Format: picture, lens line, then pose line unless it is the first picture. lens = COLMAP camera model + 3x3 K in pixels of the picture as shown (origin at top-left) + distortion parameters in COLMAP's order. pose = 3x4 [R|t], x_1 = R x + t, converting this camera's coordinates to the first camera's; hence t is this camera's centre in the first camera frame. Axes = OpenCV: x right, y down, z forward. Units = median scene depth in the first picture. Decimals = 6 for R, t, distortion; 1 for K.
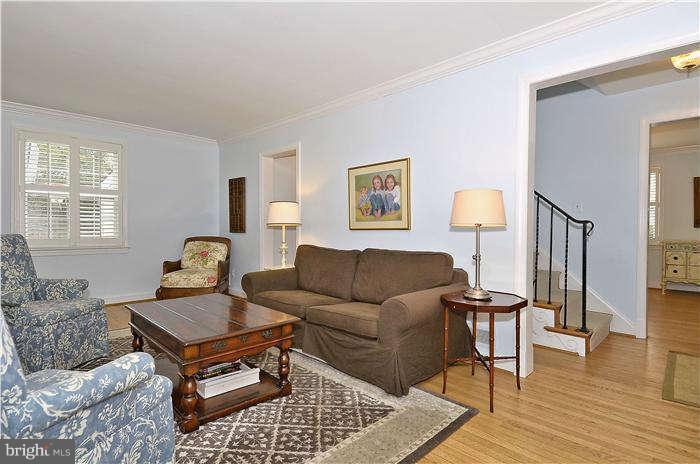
lens RADIAL K [[362.8, 0, 351.7], [0, 362.8, 232.1], [0, 0, 1]] dist [0.030289, -0.002011]
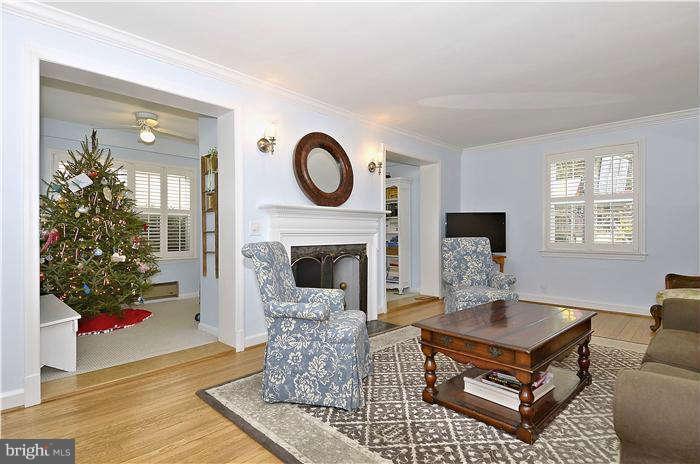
lens RADIAL K [[362.8, 0, 355.4], [0, 362.8, 234.2], [0, 0, 1]] dist [0.030289, -0.002011]
pose [[0.007489, -0.002264, -0.999969, 0.725969], [-0.010014, 0.999947, -0.002339, -0.000488], [0.999922, 0.010031, 0.007466, 0.722012]]
